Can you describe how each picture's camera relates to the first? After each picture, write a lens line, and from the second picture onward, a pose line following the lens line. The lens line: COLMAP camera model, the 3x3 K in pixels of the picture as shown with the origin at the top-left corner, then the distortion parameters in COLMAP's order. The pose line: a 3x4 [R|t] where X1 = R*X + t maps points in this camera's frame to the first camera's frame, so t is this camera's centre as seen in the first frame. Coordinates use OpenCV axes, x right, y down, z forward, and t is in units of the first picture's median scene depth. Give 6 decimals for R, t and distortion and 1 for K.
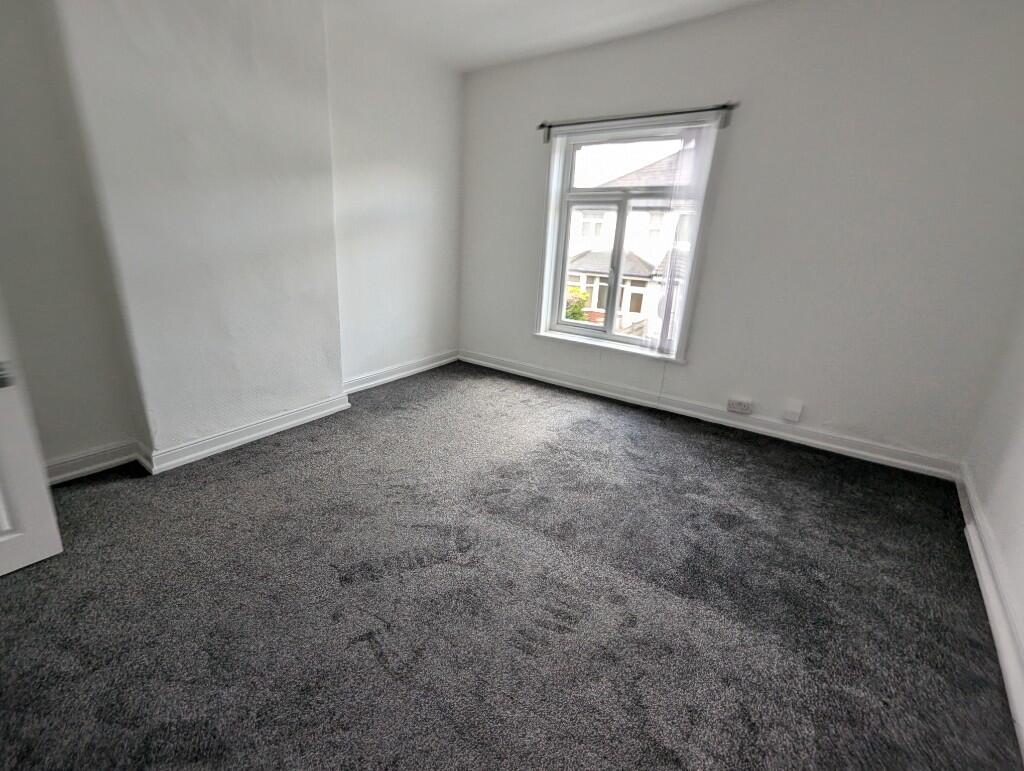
lens RADIAL K [[435.2, 0, 433.7], [0, 435.2, 353.8], [0, 0, 1]] dist [-0.001464, -0.000057]
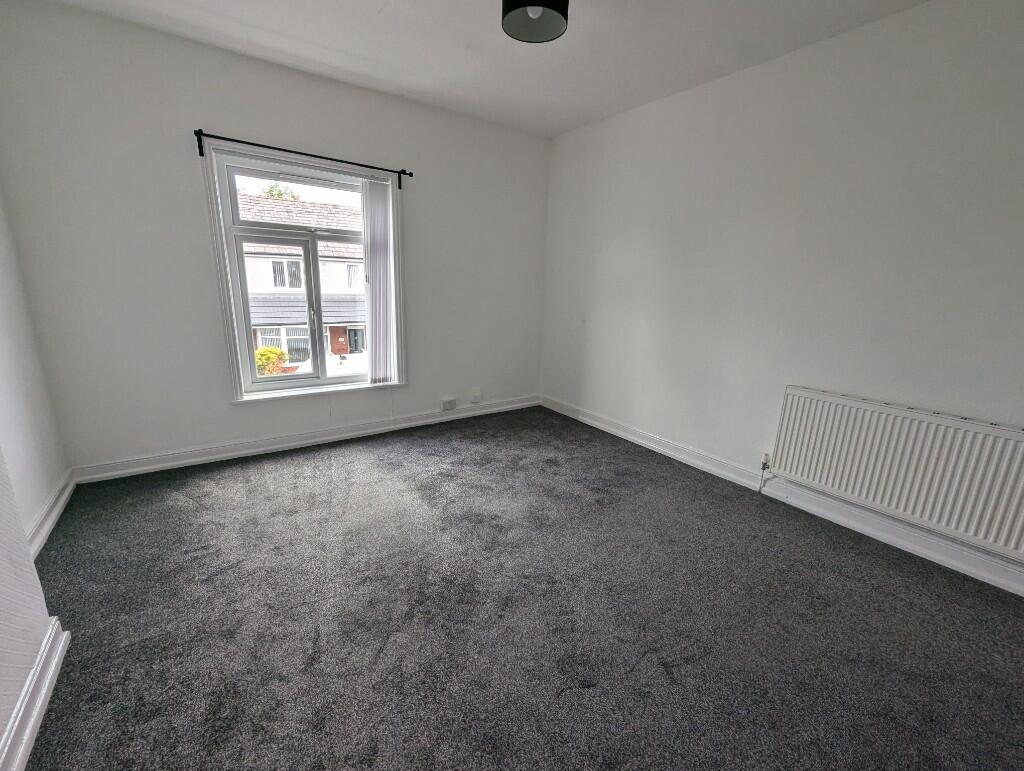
lens RADIAL K [[419.7, 0, 512.0], [0, 419.7, 385.5], [0, 0, 1]] dist [0.001361, 0.000146]
pose [[0.299642, -0.236219, 0.924346, -0.409075], [0.250881, 0.954274, 0.162540, -0.092774], [-0.920475, 0.183196, 0.345204, 0.353126]]
